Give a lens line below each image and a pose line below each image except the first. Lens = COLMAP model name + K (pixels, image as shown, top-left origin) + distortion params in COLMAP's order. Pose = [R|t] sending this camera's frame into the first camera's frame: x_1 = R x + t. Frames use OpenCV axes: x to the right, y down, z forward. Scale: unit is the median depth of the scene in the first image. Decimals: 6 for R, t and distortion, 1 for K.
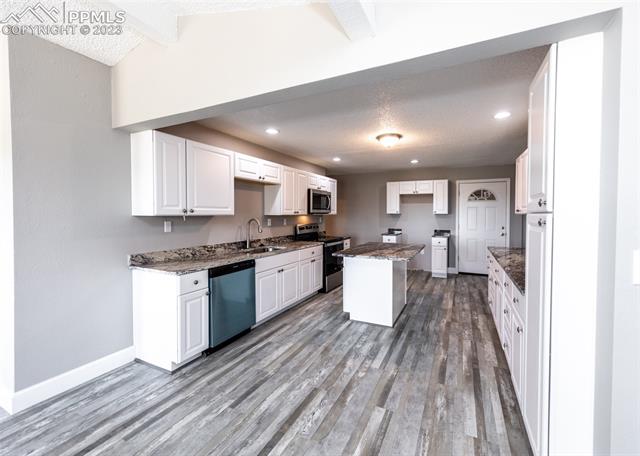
lens RADIAL K [[282.4, 0, 340.2], [0, 282.4, 228.4], [0, 0, 1]] dist [-0.001981, -0.000457]
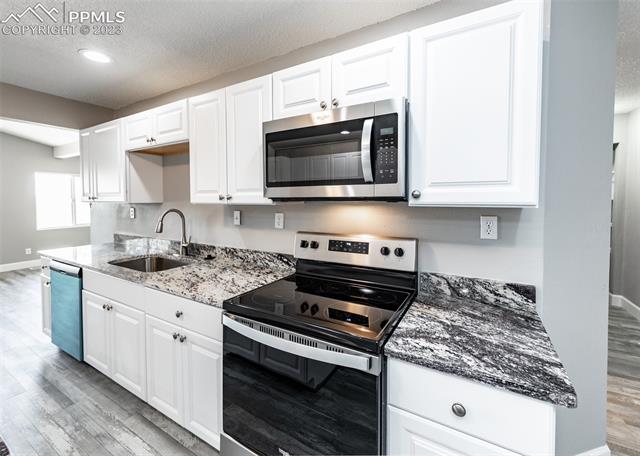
lens RADIAL K [[267.4, 0, 343.0], [0, 267.4, 206.3], [0, 0, 1]] dist [0.003515, 0.000588]
pose [[-0.091092, 0.021784, -0.995604, 0.285054], [-0.051168, 0.998338, 0.026525, -0.087568], [0.994527, 0.053360, -0.089826, 1.655736]]
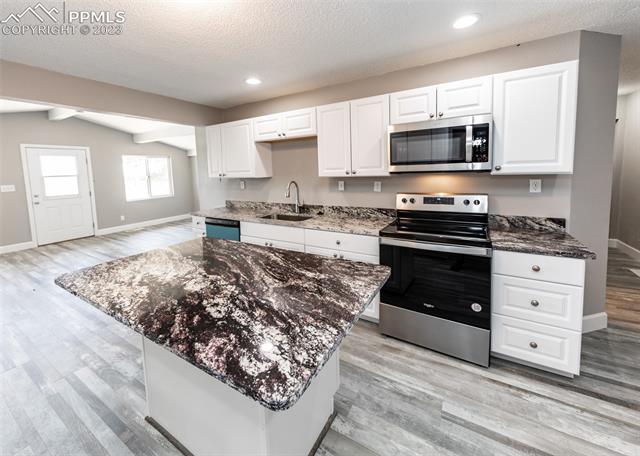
lens RADIAL K [[258.0, 0, 322.6], [0, 258.0, 190.0], [0, 0, 1]] dist [0.009328, -0.000247]
pose [[-0.134752, 0.078846, -0.987737, 0.580756], [-0.021754, 0.996353, 0.082502, -0.088777], [0.990641, 0.032604, -0.132546, 1.399748]]
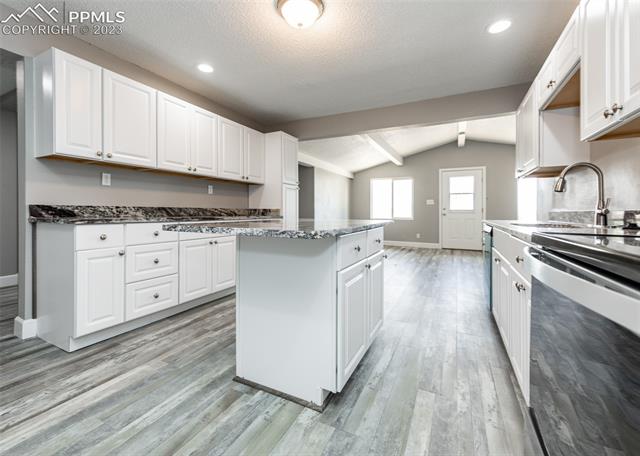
lens RADIAL K [[279.9, 0, 301.2], [0, 279.9, 211.4], [0, 0, 1]] dist [0.001402, 0.000227]
pose [[-0.994711, -0.013852, 0.101773, 0.141892], [-0.008170, 0.998395, 0.056036, 0.025743], [-0.102386, 0.054908, -0.993228, 1.777140]]
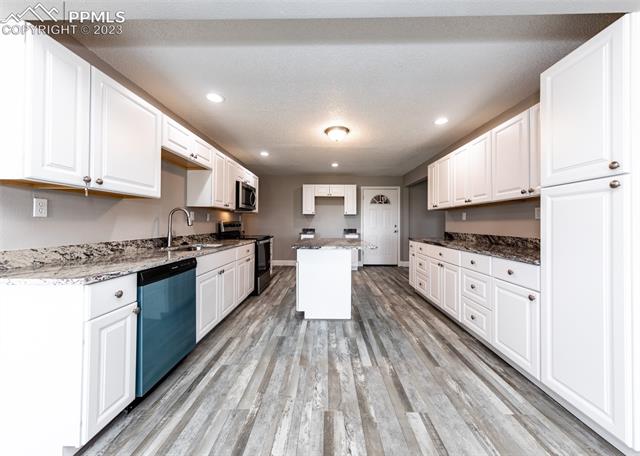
lens RADIAL K [[245.4, 0, 333.4], [0, 245.4, 225.7], [0, 0, 1]] dist [0.001725, 0.000097]
pose [[0.907605, -0.004740, 0.419798, -0.237899], [0.021893, 0.999110, -0.036053, 0.055285], [-0.419253, 0.041913, 0.906901, 0.246354]]
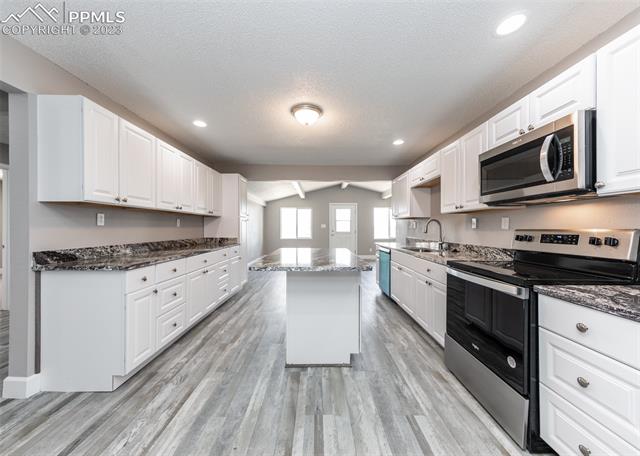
lens RADIAL K [[242.0, 0, 310.6], [0, 242.0, 228.5], [0, 0, 1]] dist [0.001954, 0.000226]
pose [[-0.929599, -0.003009, -0.368561, 0.481175], [-0.023415, 0.998429, 0.050907, -0.040941], [0.367828, 0.055953, -0.928209, 1.901331]]
